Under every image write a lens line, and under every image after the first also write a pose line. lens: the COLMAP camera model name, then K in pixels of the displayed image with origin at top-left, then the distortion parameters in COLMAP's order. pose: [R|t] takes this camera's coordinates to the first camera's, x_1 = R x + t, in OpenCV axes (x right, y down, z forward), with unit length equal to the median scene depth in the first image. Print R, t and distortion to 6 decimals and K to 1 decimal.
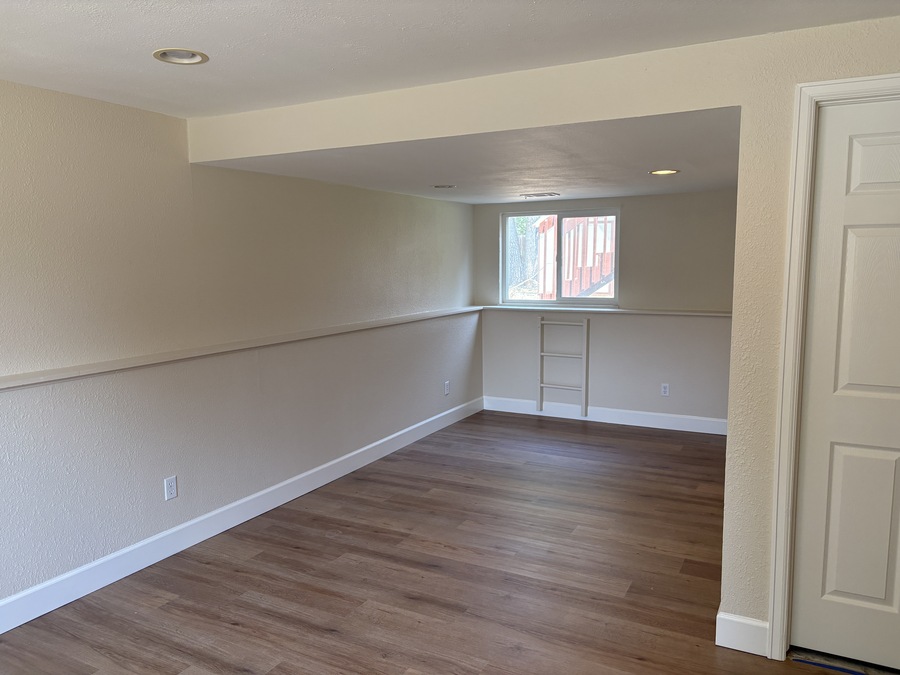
lens RADIAL K [[683.6, 0, 450.0], [0, 683.6, 337.5], [0, 0, 1]] dist [0.034592, 0.002182]
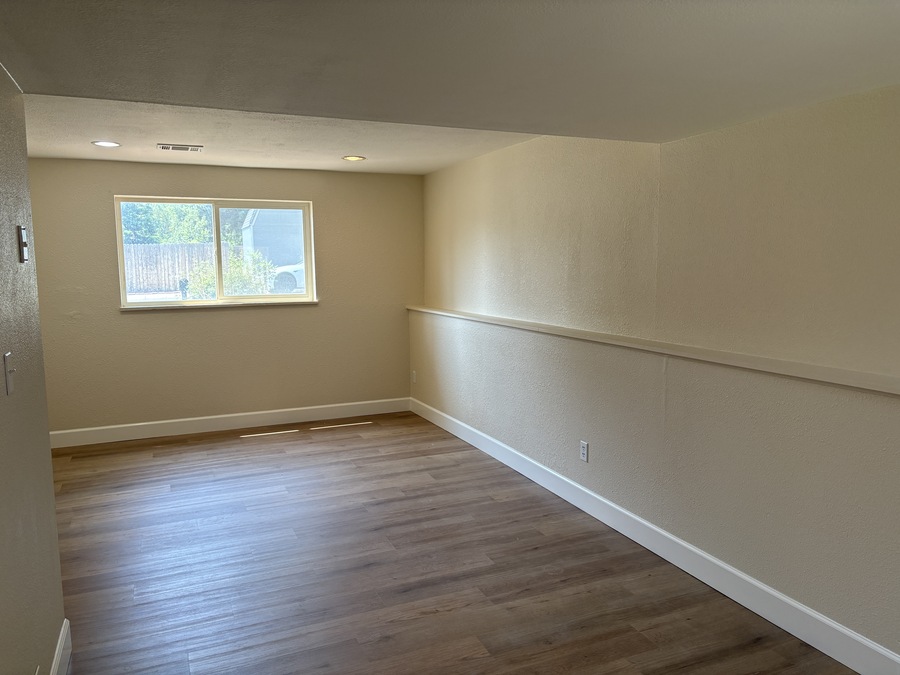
lens RADIAL K [[683.6, 0, 450.0], [0, 683.6, 337.5], [0, 0, 1]] dist [0.034592, 0.002182]
pose [[-0.627902, 0.104078, -0.771302, 0.556492], [-0.074067, 0.978530, 0.192337, -0.156656], [0.774760, 0.177896, -0.606712, 1.418041]]
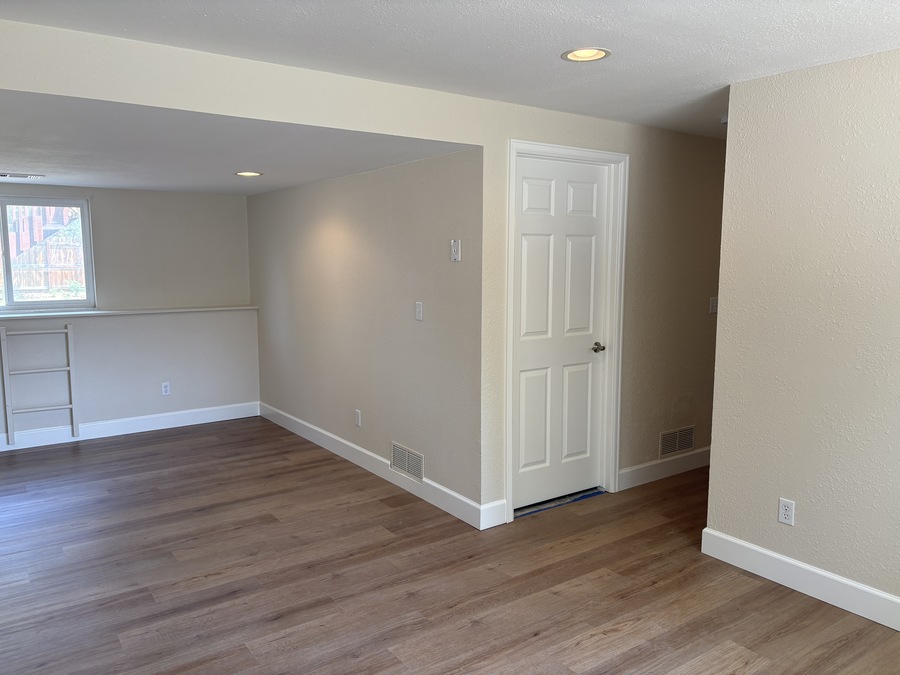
lens RADIAL K [[683.6, 0, 450.0], [0, 683.6, 337.5], [0, 0, 1]] dist [0.034592, 0.002182]
pose [[0.452767, -0.094404, 0.886617, -0.613172], [0.099780, 0.993498, 0.054830, -0.017853], [-0.886028, 0.063641, 0.459242, 0.291376]]
